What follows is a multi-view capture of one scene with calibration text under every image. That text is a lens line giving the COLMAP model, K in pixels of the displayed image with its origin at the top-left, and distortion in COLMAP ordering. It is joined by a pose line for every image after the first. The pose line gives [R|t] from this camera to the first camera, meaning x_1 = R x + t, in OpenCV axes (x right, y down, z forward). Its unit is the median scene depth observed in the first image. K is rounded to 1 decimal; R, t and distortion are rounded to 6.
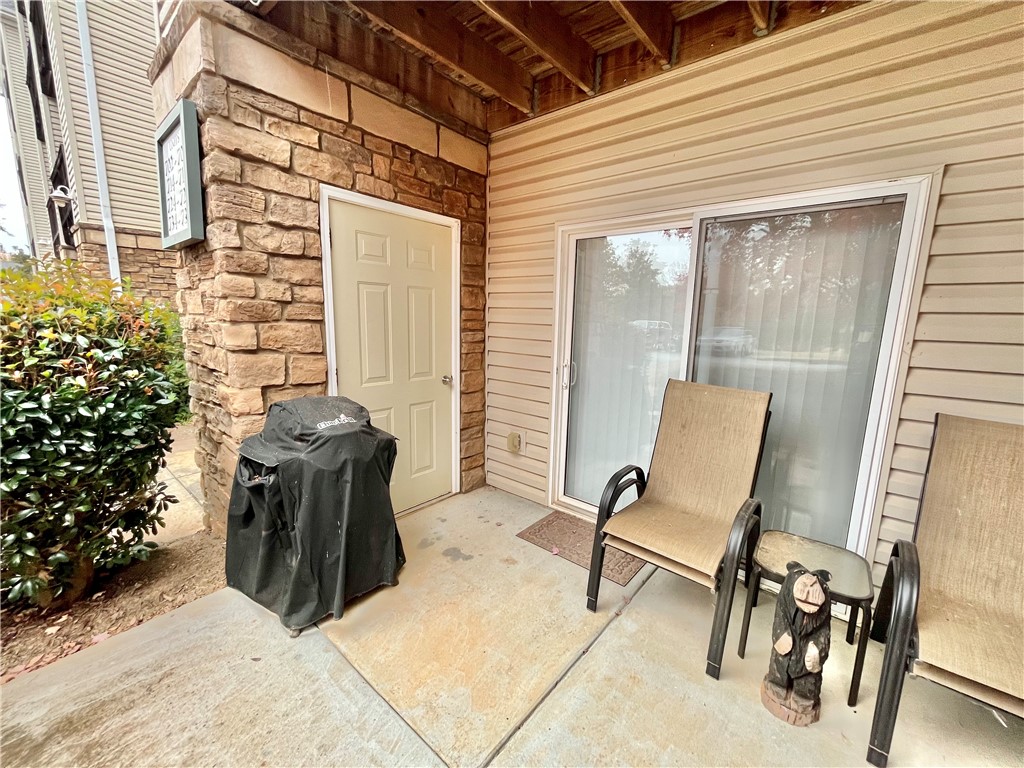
lens RADIAL K [[412.3, 0, 515.0], [0, 412.3, 382.9], [0, 0, 1]] dist [-0.003310, 0.000899]
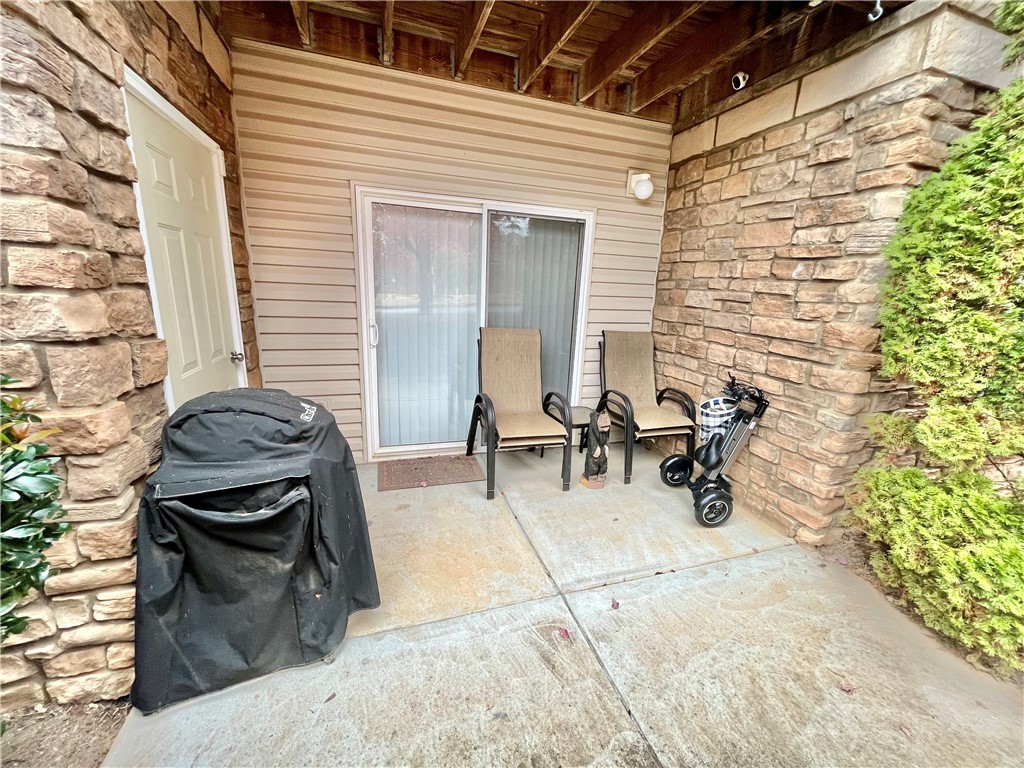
lens RADIAL K [[412.3, 0, 515.6], [0, 412.3, 382.7], [0, 0, 1]] dist [-0.003310, 0.000899]
pose [[0.527803, -0.198675, 0.825804, -0.812479], [0.104864, 0.980062, 0.168765, -0.053686], [-0.842869, -0.002478, 0.538113, 0.183351]]
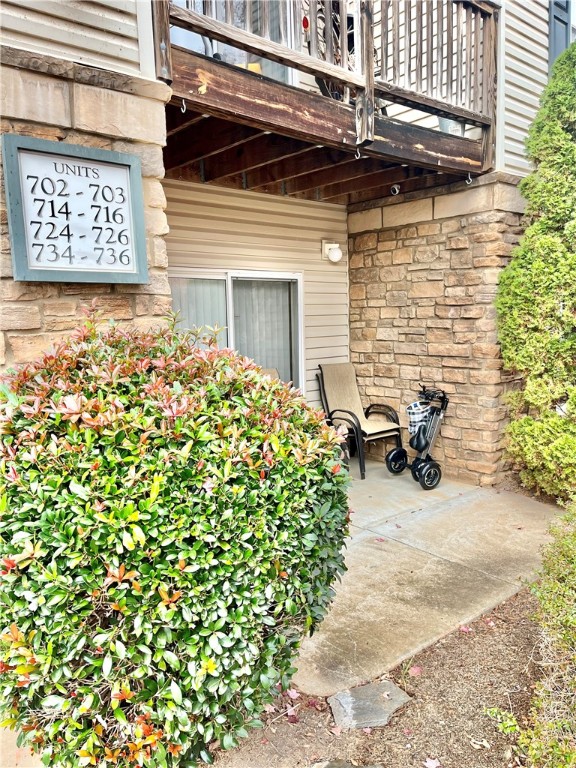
lens RADIAL K [[579.3, 0, 288.2], [0, 579.3, 383.4], [0, 0, 1]] dist [0.040855, -0.007941]
pose [[0.179220, -0.137512, 0.974151, -2.077705], [0.182629, 0.977623, 0.104403, -0.181196], [-0.966709, 0.159197, 0.200323, 0.373745]]
